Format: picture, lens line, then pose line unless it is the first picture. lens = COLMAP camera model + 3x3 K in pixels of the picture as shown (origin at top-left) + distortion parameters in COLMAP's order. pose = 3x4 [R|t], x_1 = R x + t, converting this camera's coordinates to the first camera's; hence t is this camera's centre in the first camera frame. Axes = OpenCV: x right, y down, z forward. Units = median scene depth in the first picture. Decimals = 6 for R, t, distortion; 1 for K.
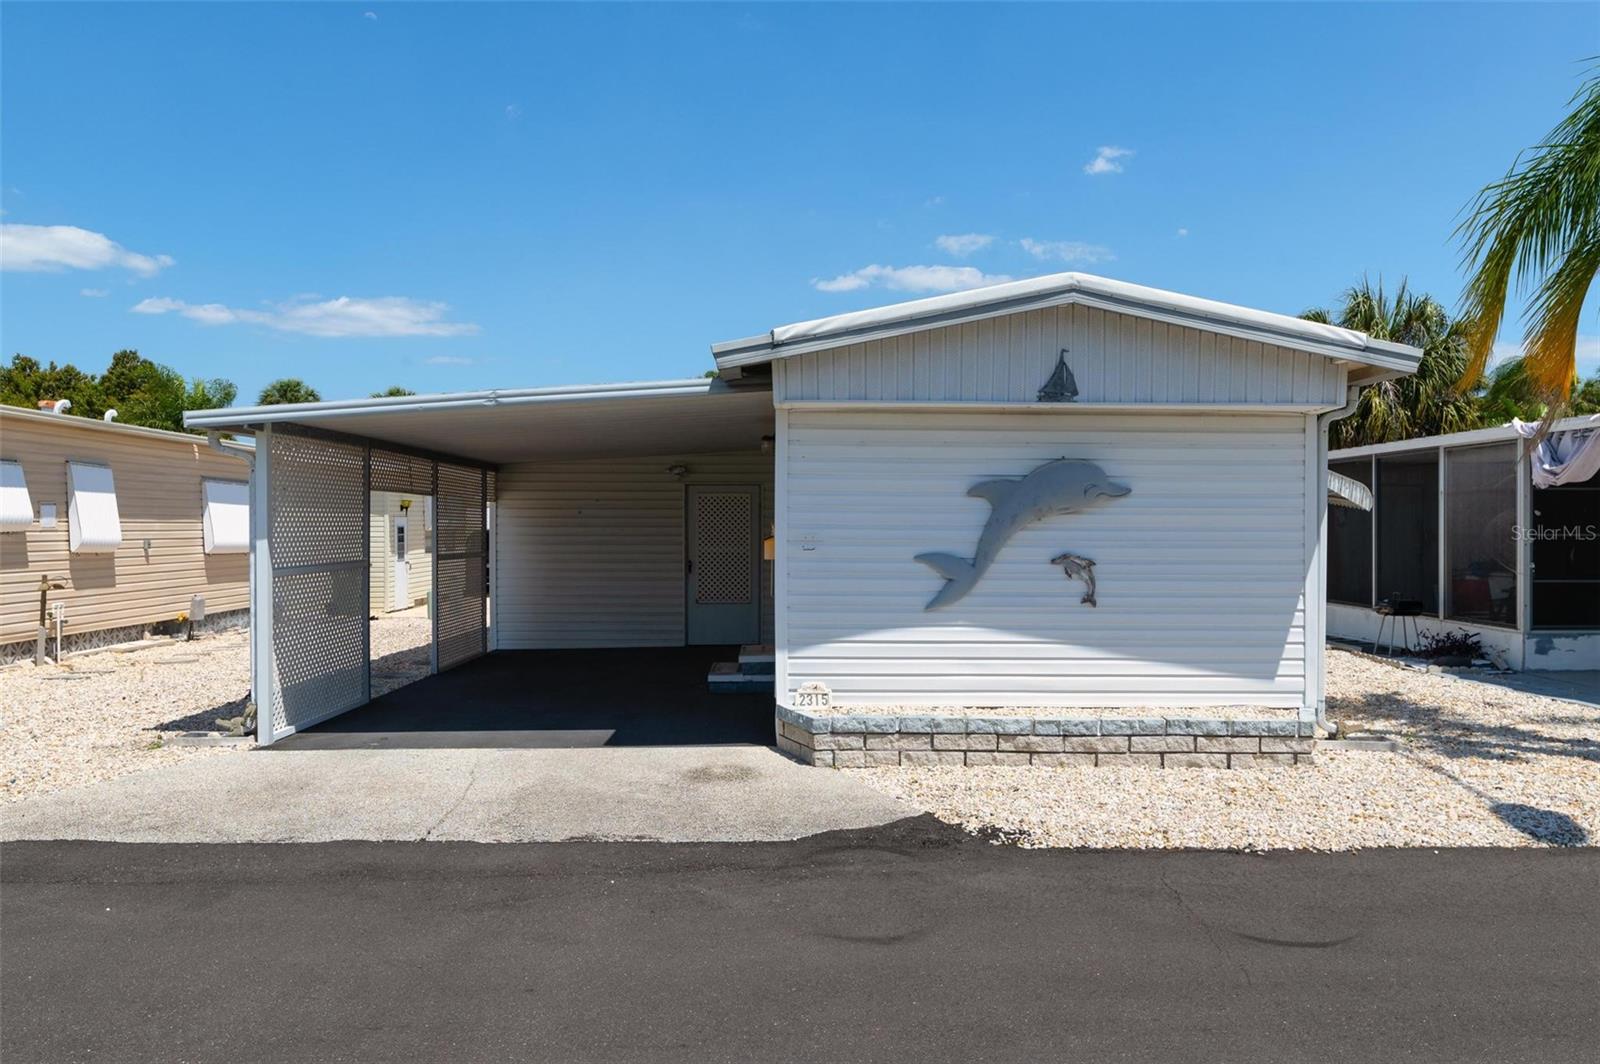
lens RADIAL K [[1199.8, 0, 802.5], [0, 1199.8, 532.0], [0, 0, 1]] dist [-0.000739, 0.003902]
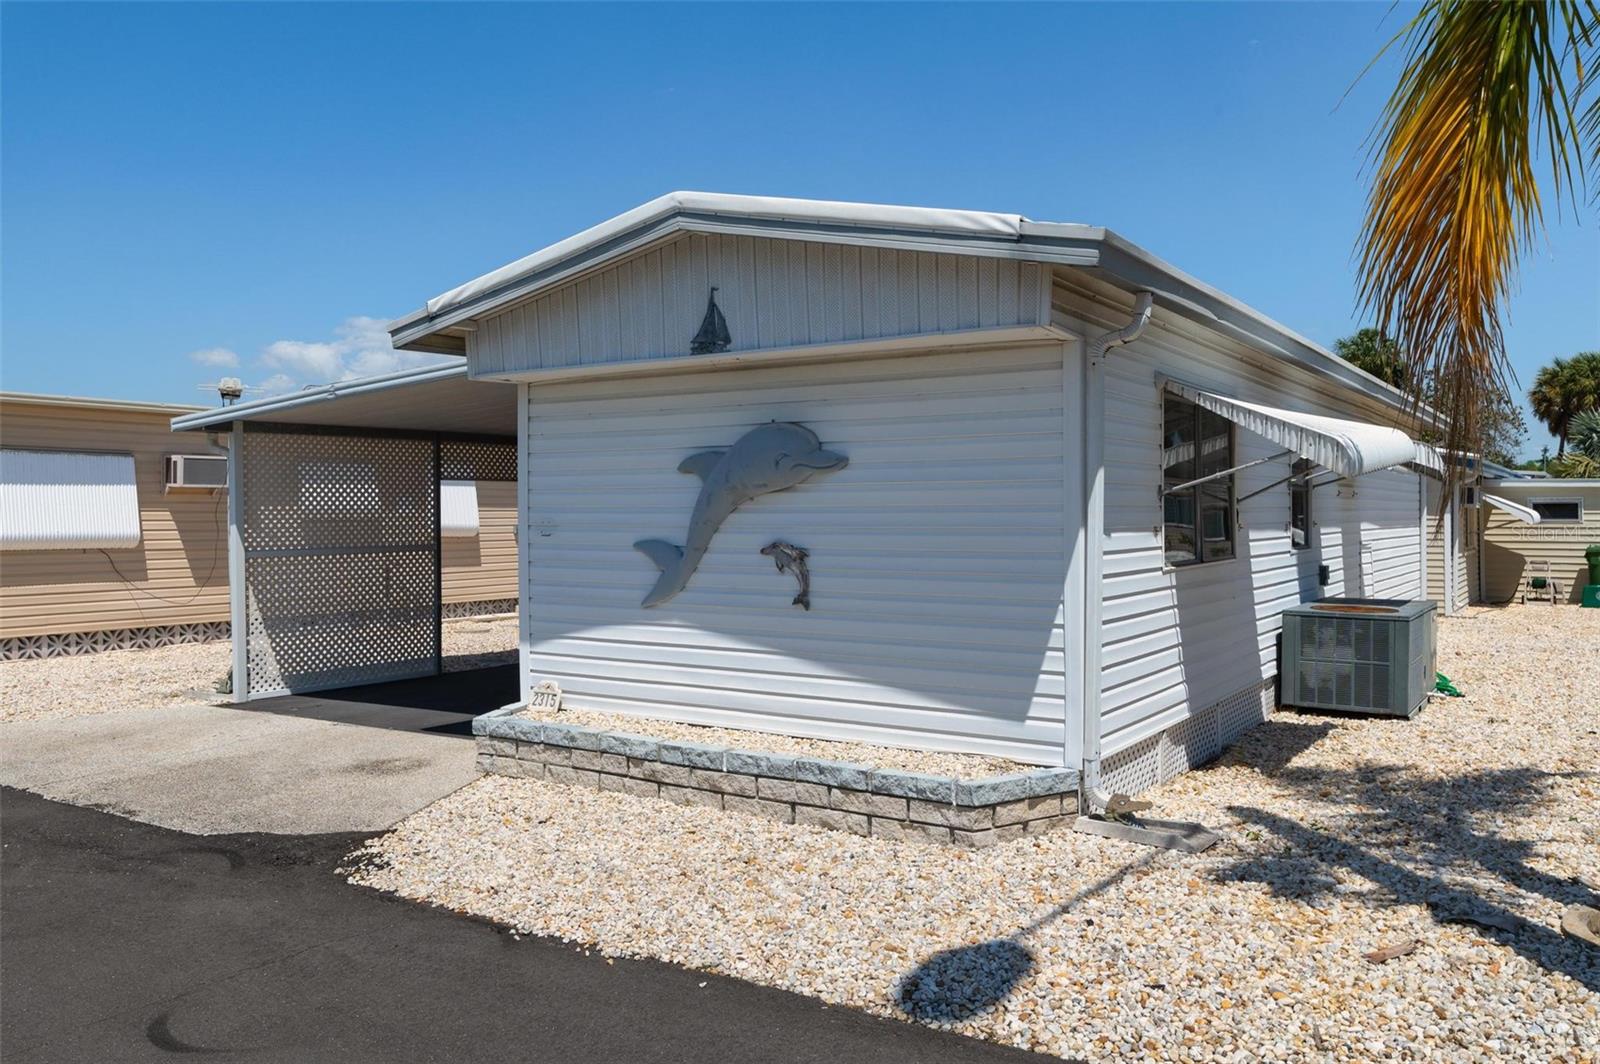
lens RADIAL K [[1241.8, 0, 801.0], [0, 1241.8, 519.6], [0, 0, 1]] dist [-0.001364, -0.006359]
pose [[0.823883, -0.003893, -0.566746, 0.751209], [0.004580, 0.999989, -0.000211, 0.003958], [0.566741, -0.002422, 0.823893, 0.353194]]
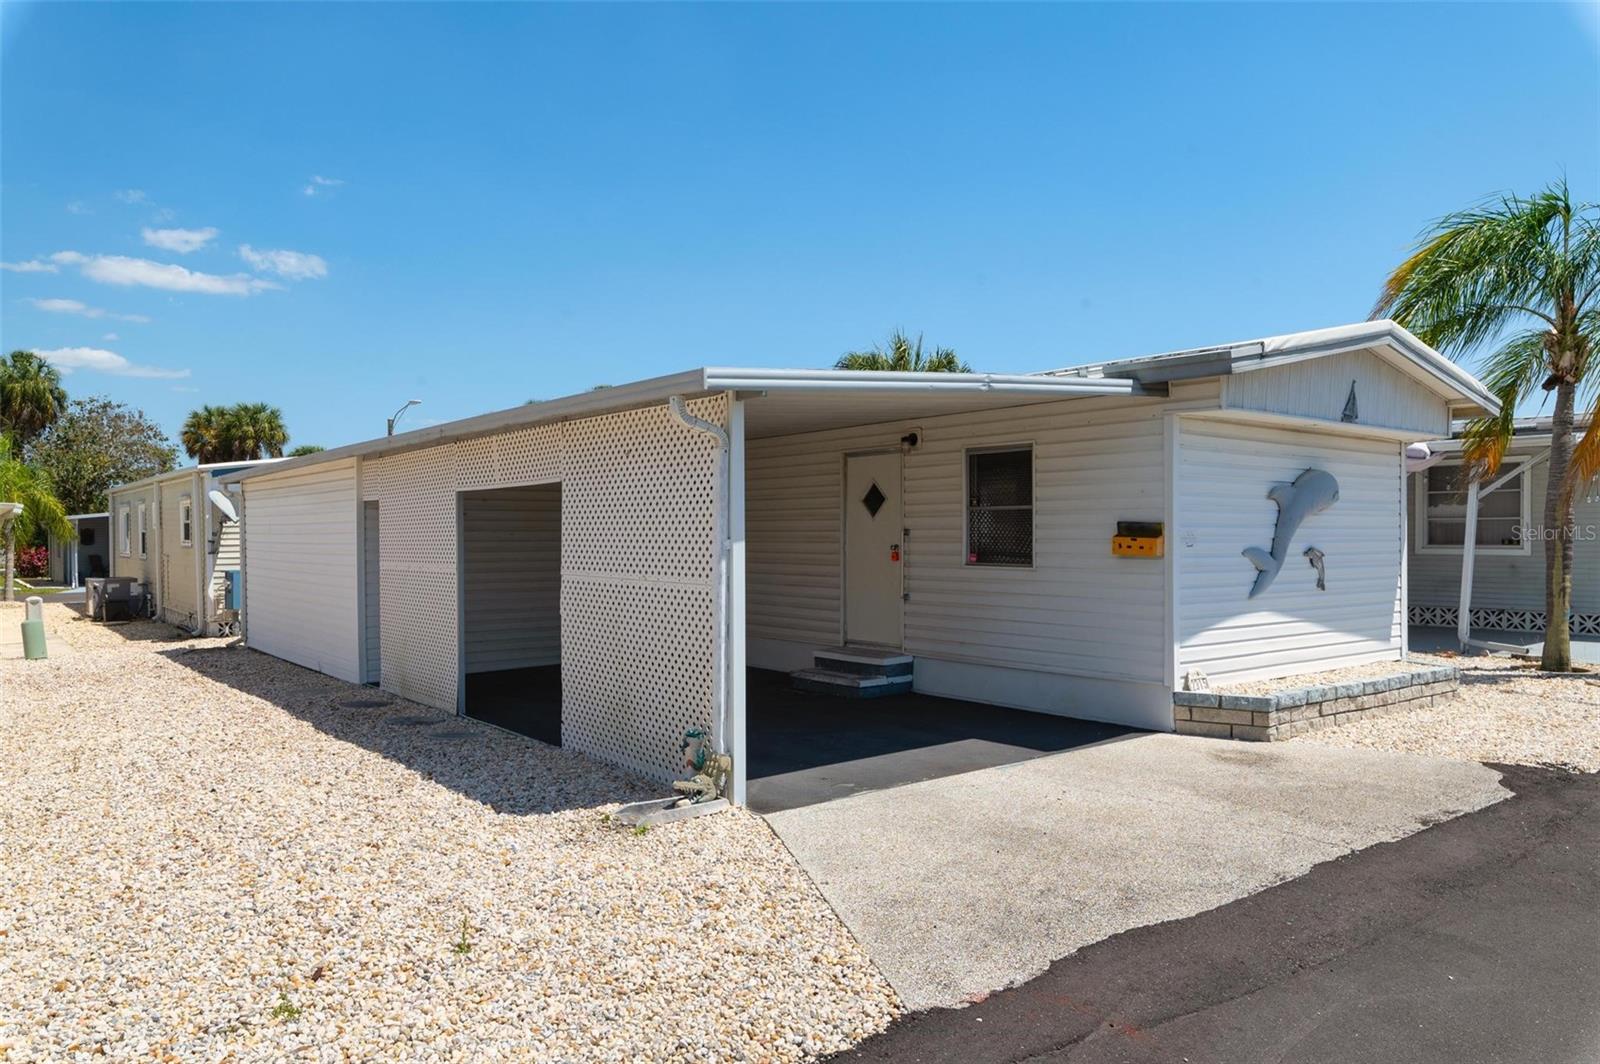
lens RADIAL K [[1111.3, 0, 796.1], [0, 1111.3, 543.5], [0, 0, 1]] dist [-0.019427, -0.000572]
pose [[0.799865, -0.009500, 0.600105, -0.937531], [0.007828, 0.999955, 0.005396, 0.004413], [-0.600130, 0.000382, 0.799903, 0.445203]]
